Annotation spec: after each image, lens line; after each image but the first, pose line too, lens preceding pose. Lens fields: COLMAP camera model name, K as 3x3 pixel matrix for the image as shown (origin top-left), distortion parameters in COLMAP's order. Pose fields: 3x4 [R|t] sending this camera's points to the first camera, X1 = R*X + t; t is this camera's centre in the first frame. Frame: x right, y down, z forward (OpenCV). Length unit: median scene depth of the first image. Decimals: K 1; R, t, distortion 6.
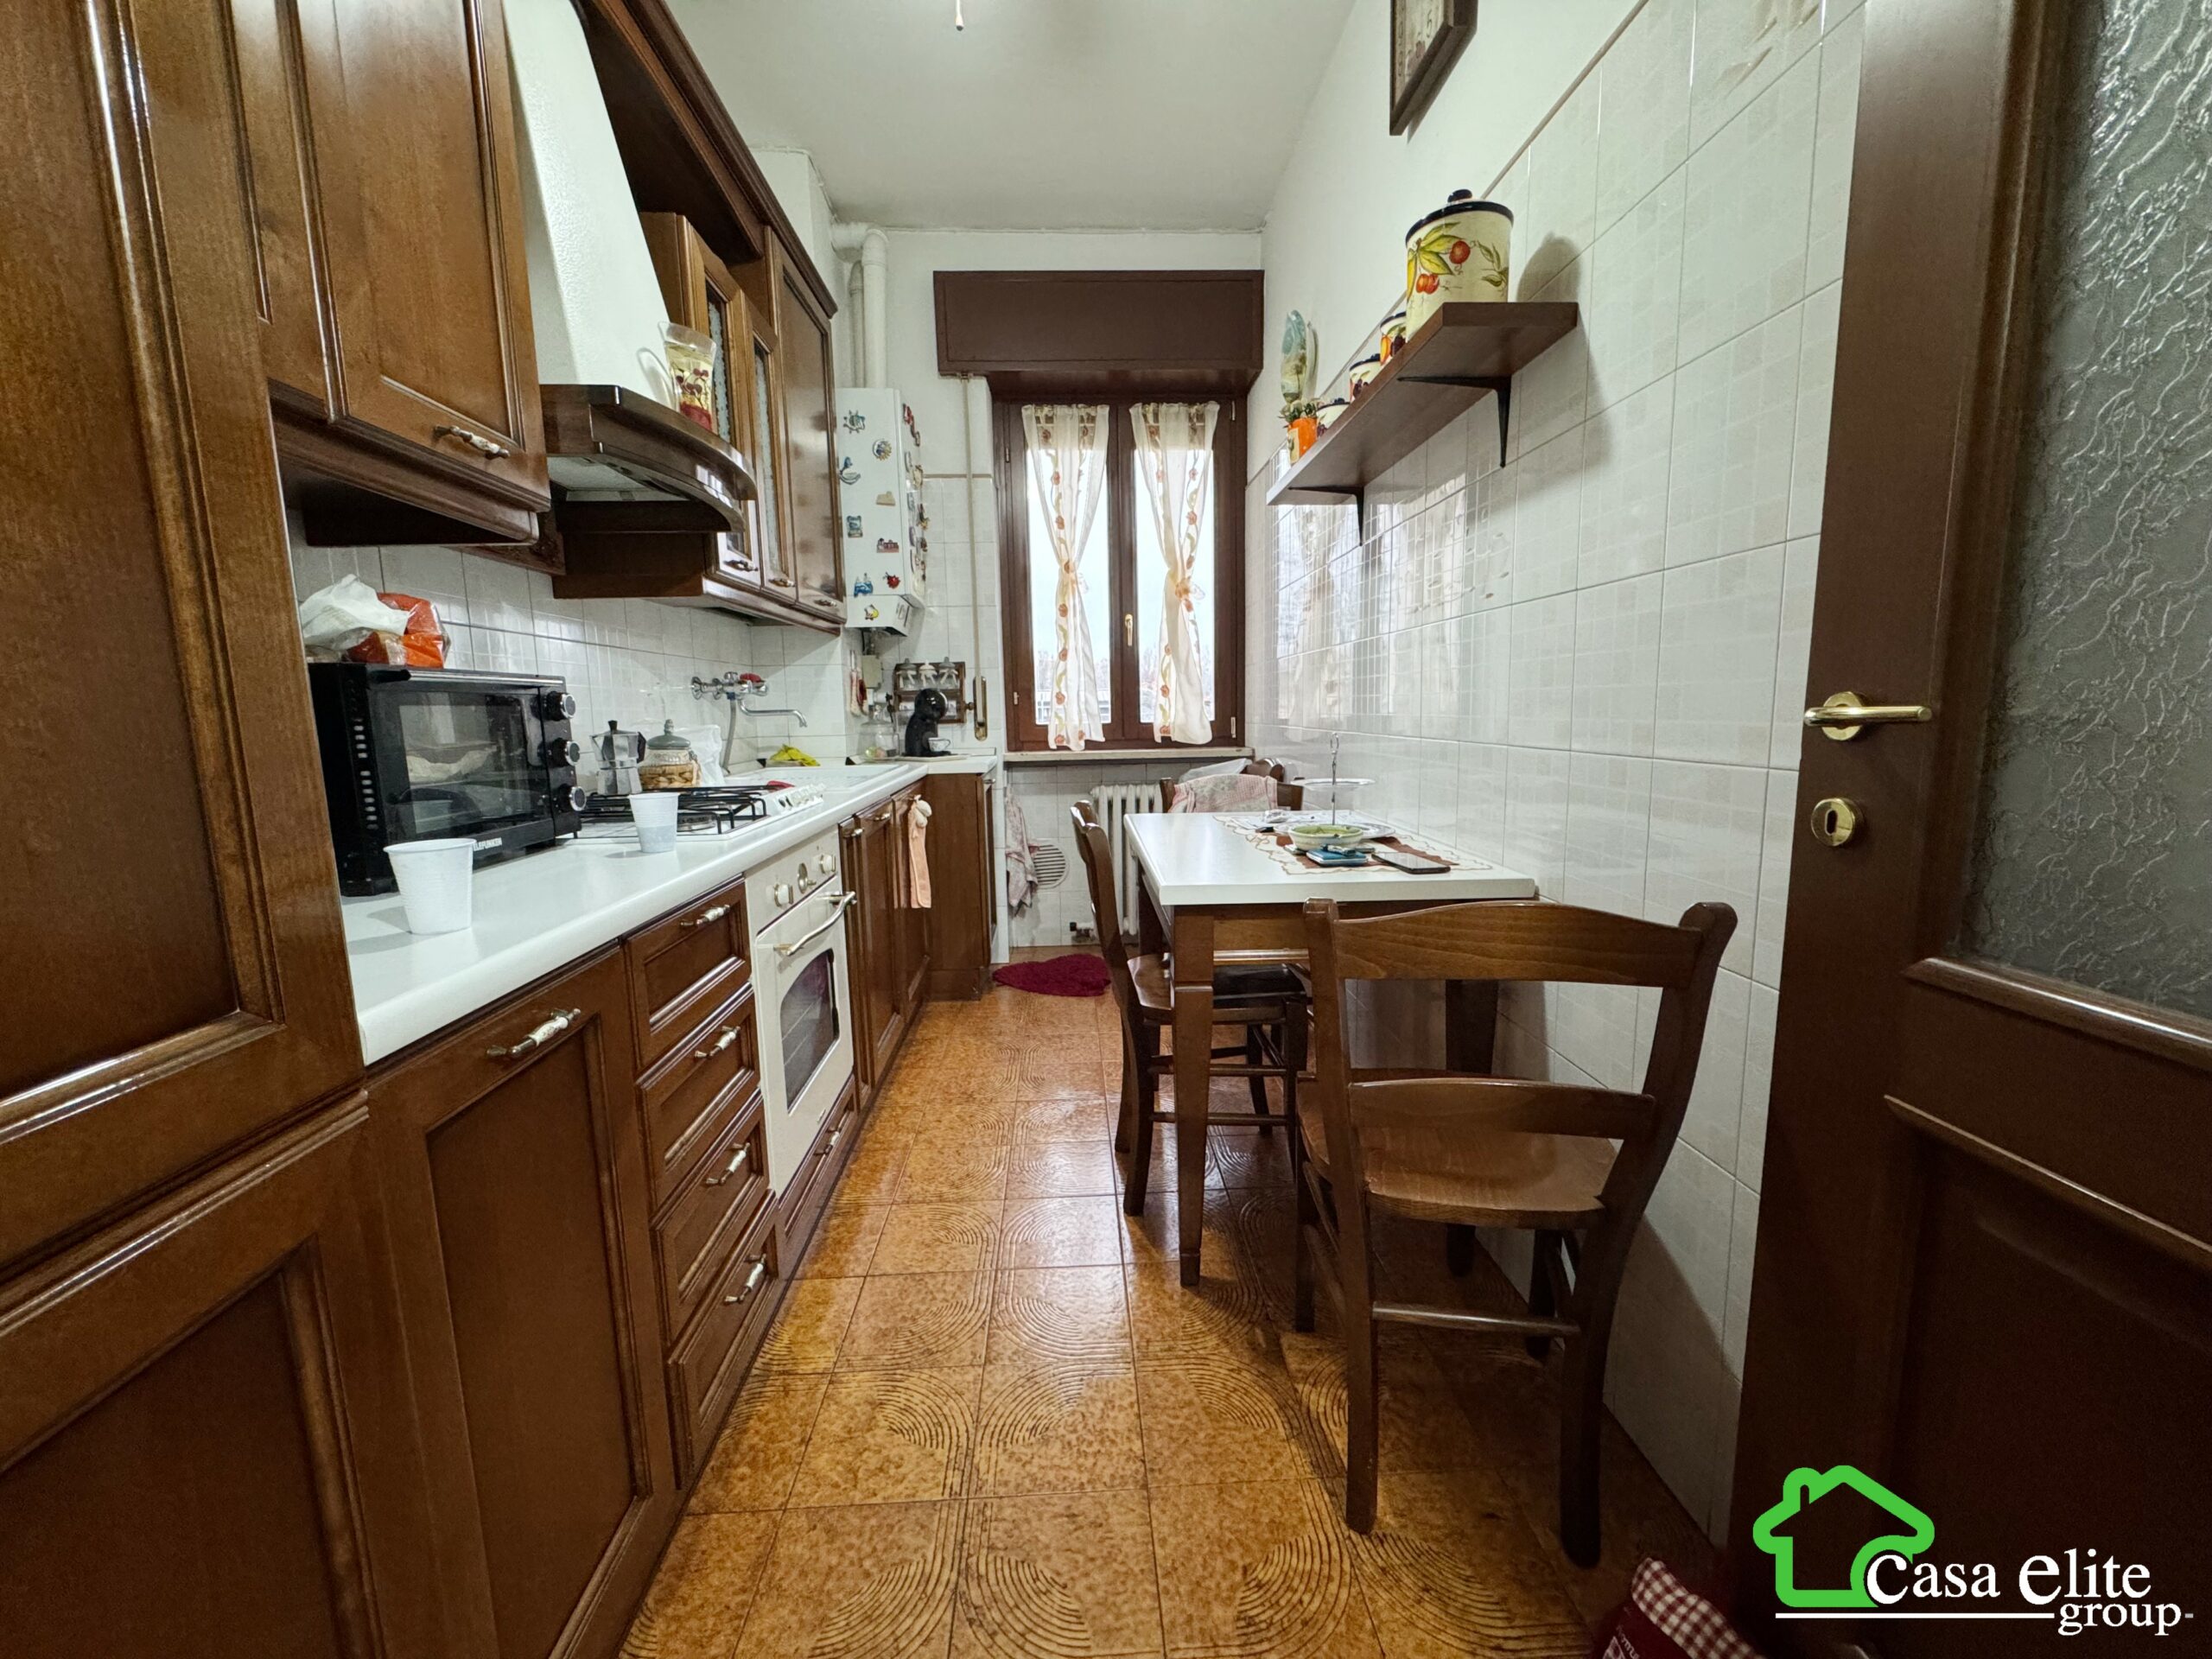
lens RADIAL K [[880.3, 0, 1102.0], [0, 880.3, 828.5], [0, 0, 1]] dist [-0.004324, -0.000020]
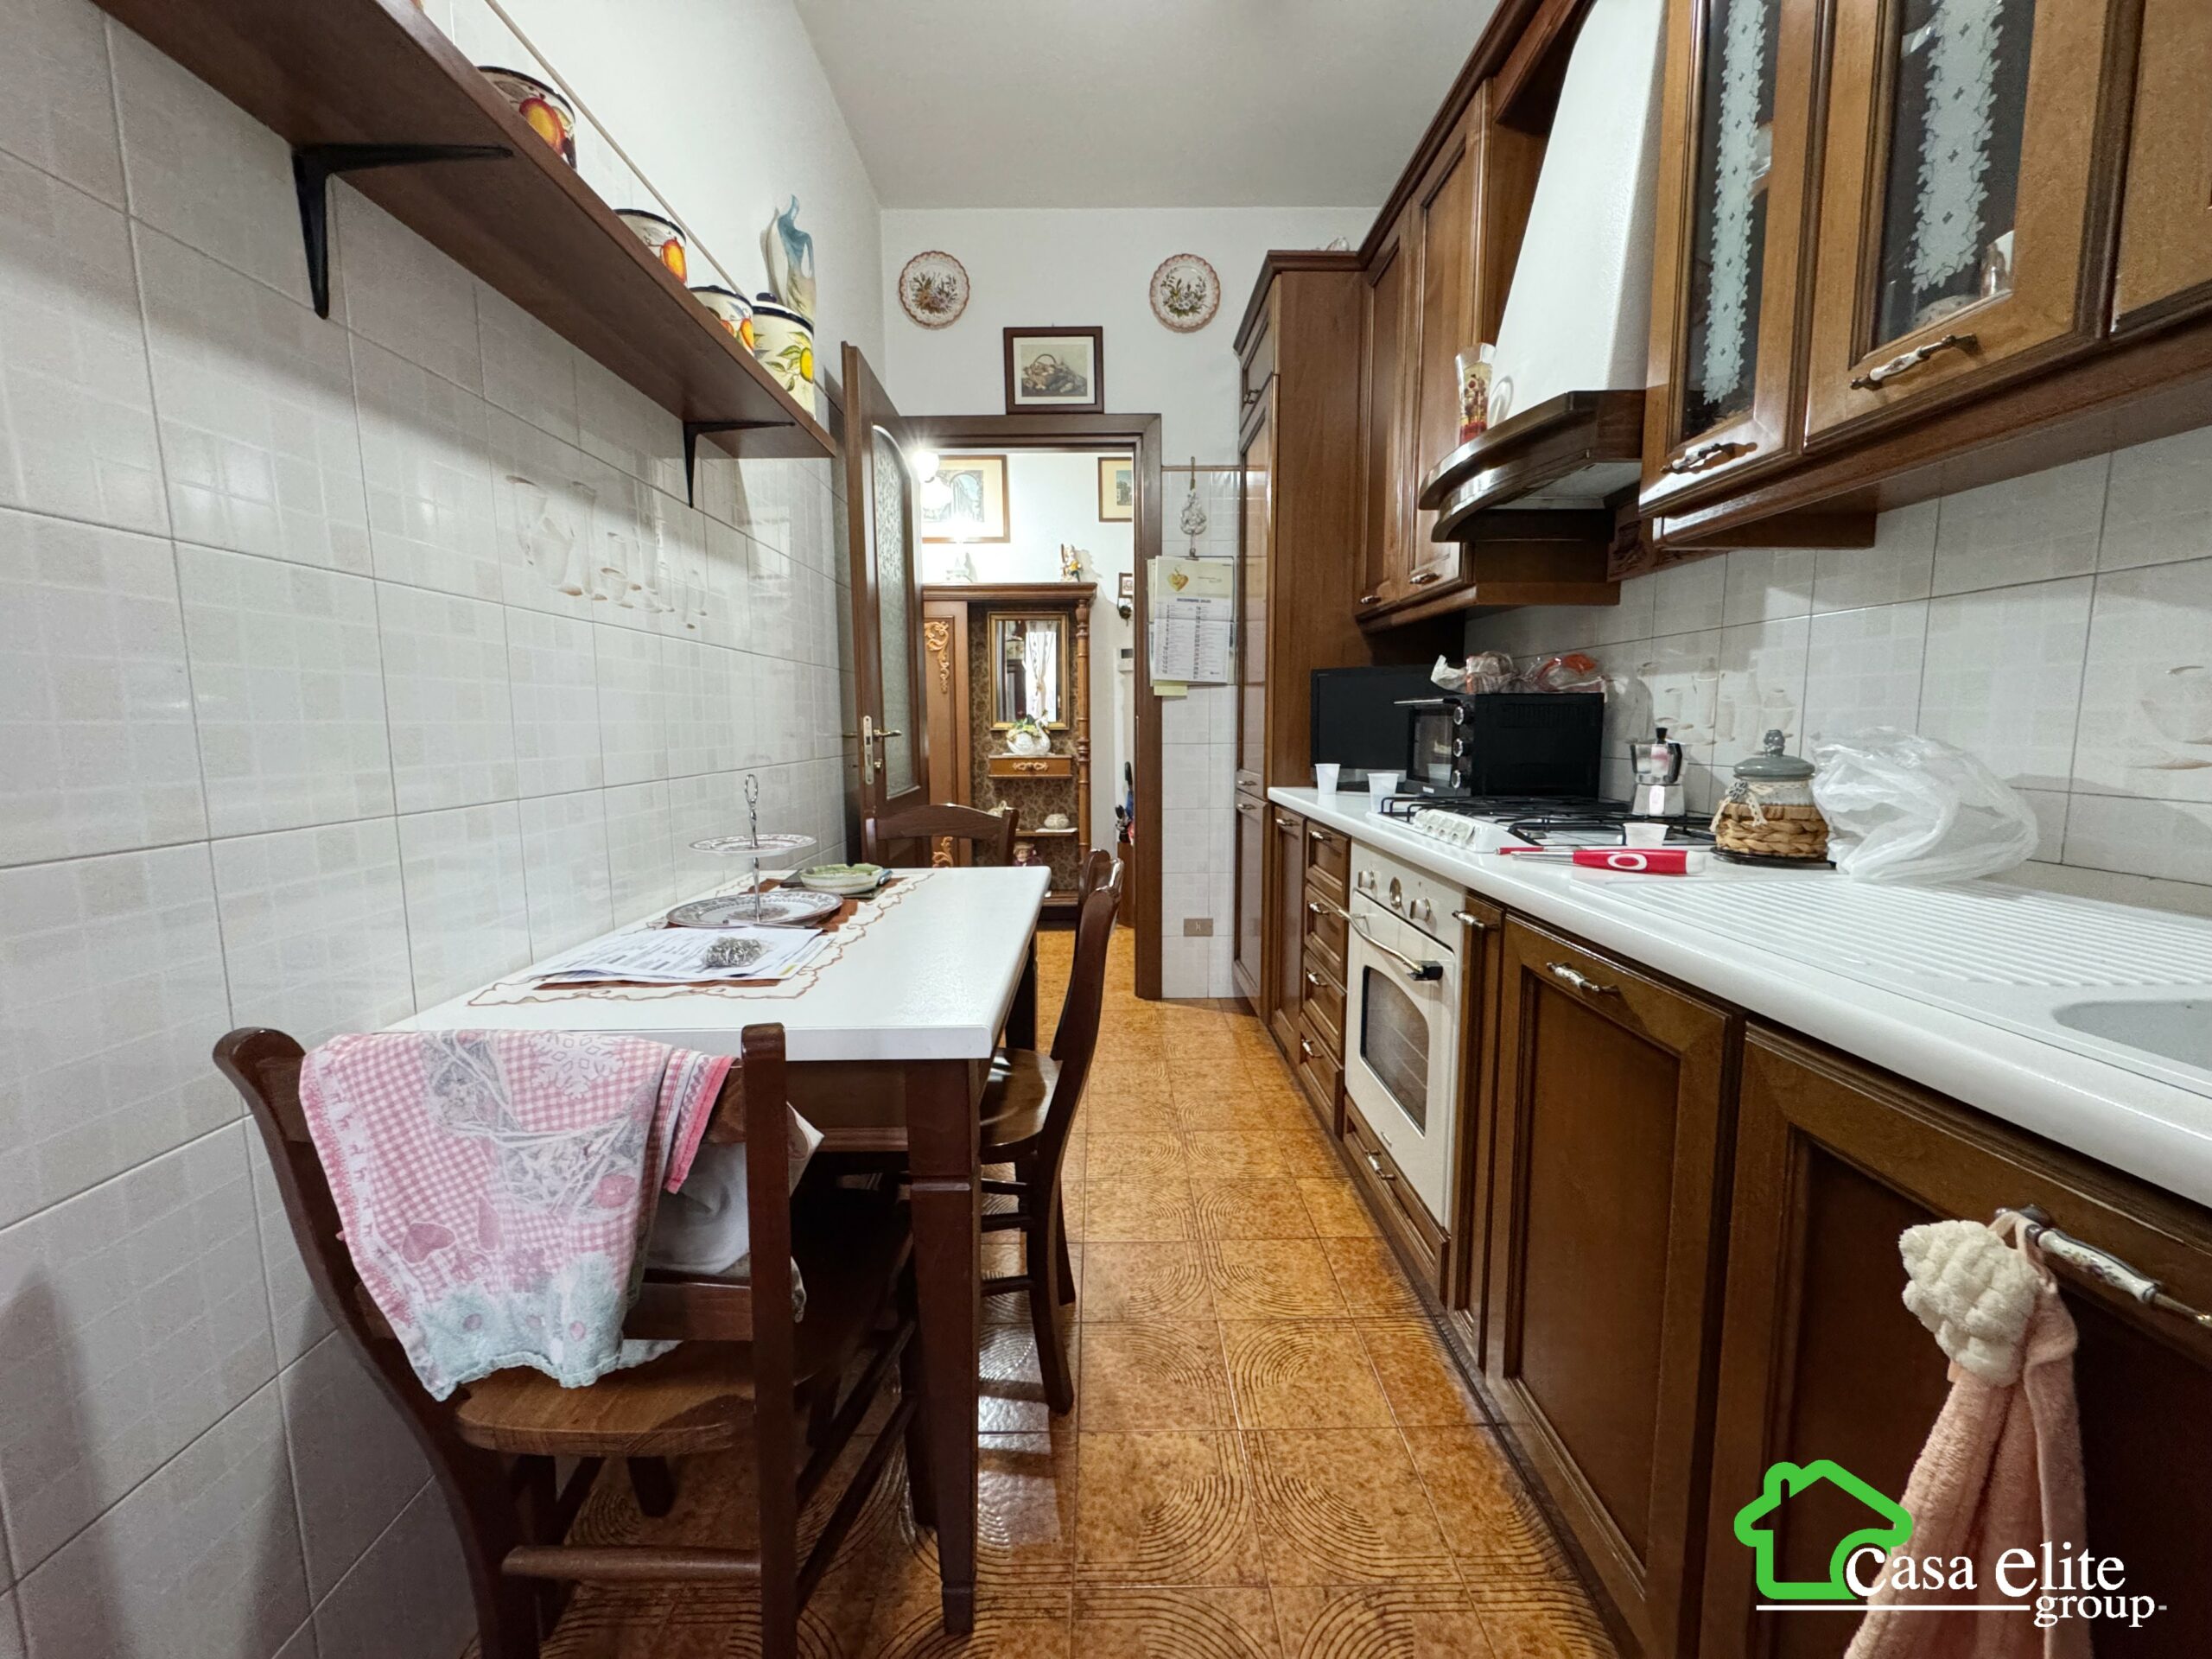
lens RADIAL K [[880.3, 0, 1102.1], [0, 880.3, 829.1], [0, 0, 1]] dist [-0.004324, -0.000020]
pose [[-0.998728, 0.023613, 0.044561, -0.062699], [0.034071, 0.967387, 0.251002, -0.291739], [-0.037181, 0.252201, -0.966960, 2.088690]]
